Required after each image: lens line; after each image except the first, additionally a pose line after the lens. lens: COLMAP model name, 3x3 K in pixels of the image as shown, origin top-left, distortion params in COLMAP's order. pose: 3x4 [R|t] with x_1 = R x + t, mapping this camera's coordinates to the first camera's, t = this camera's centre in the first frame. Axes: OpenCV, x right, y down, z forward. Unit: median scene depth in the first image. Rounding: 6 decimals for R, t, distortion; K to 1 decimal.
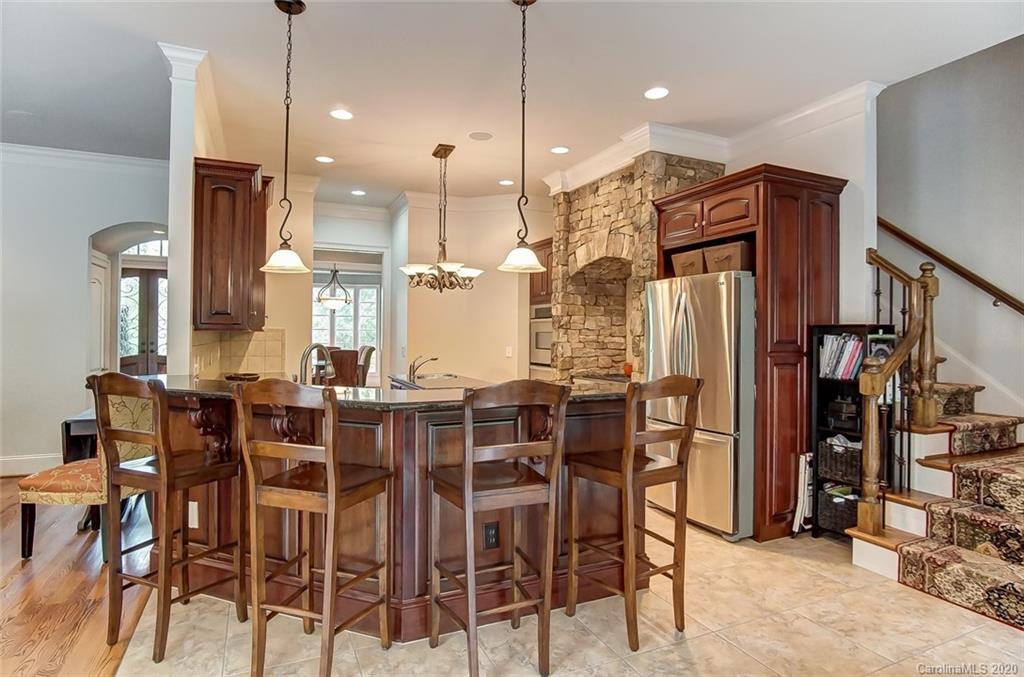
lens RADIAL K [[558.3, 0, 512.6], [0, 558.3, 336.6], [0, 0, 1]] dist [-0.030875, 0.000554]
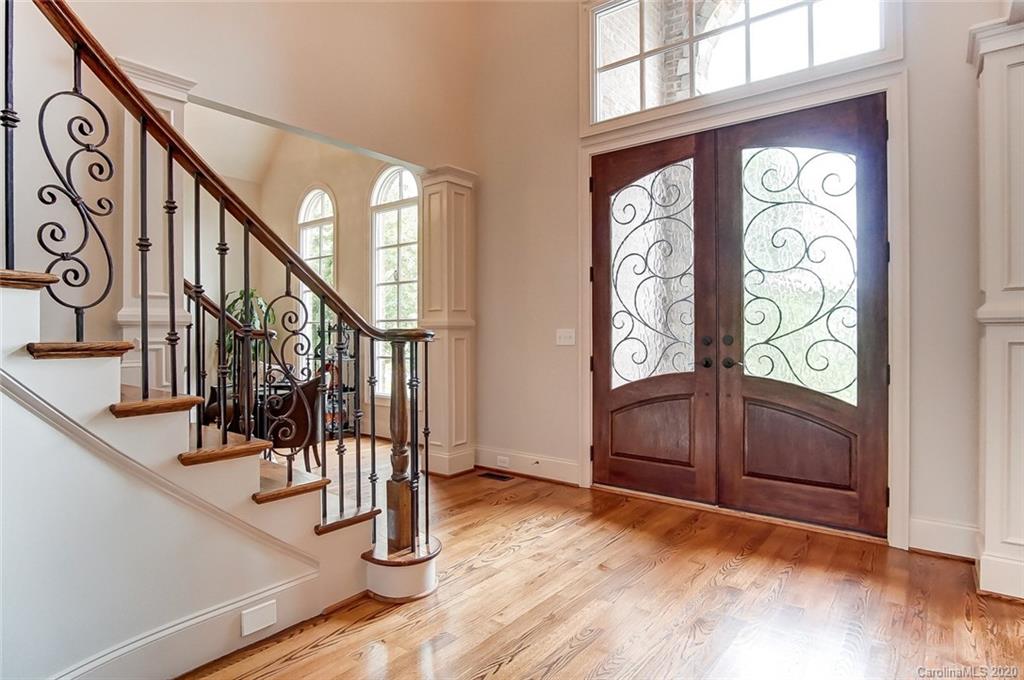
lens RADIAL K [[556.7, 0, 512.0], [0, 556.7, 331.7], [0, 0, 1]] dist [-0.027311, 0.003881]
pose [[0.456460, -0.006461, -0.889720, -0.406268], [0.005795, 0.999974, -0.004288, 0.007500], [0.889725, -0.003199, 0.456486, 0.721369]]
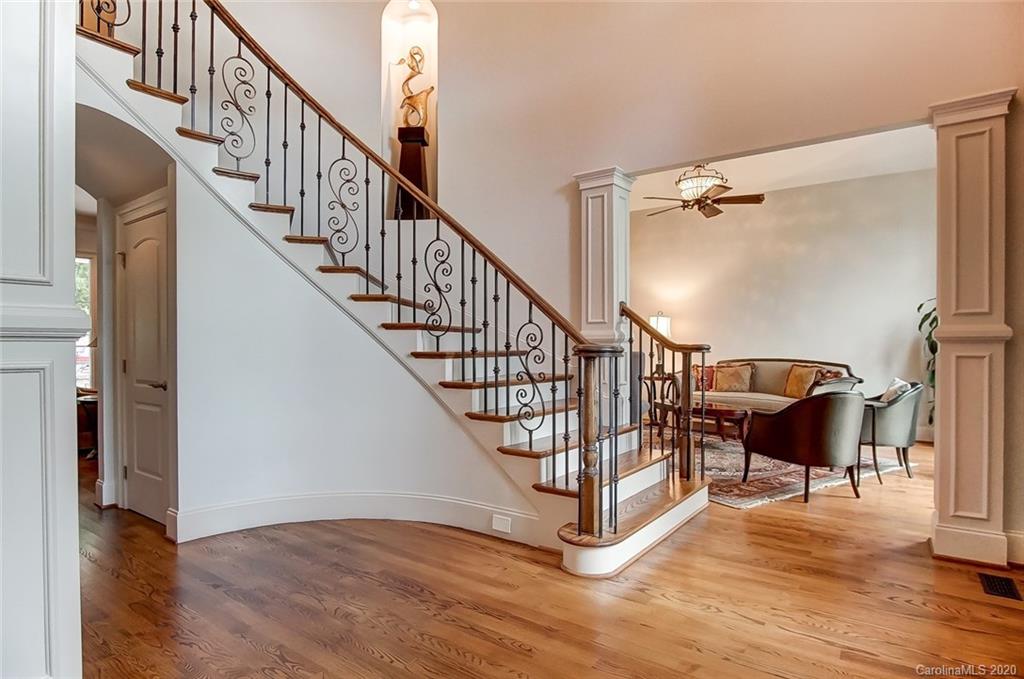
lens RADIAL K [[556.7, 0, 507.5], [0, 556.7, 345.1], [0, 0, 1]] dist [-0.027311, 0.003881]
pose [[-0.871758, -0.001189, -0.489936, -0.470794], [-0.000548, 0.999999, -0.001452, 0.005303], [0.489937, -0.000997, -0.871757, 1.024559]]
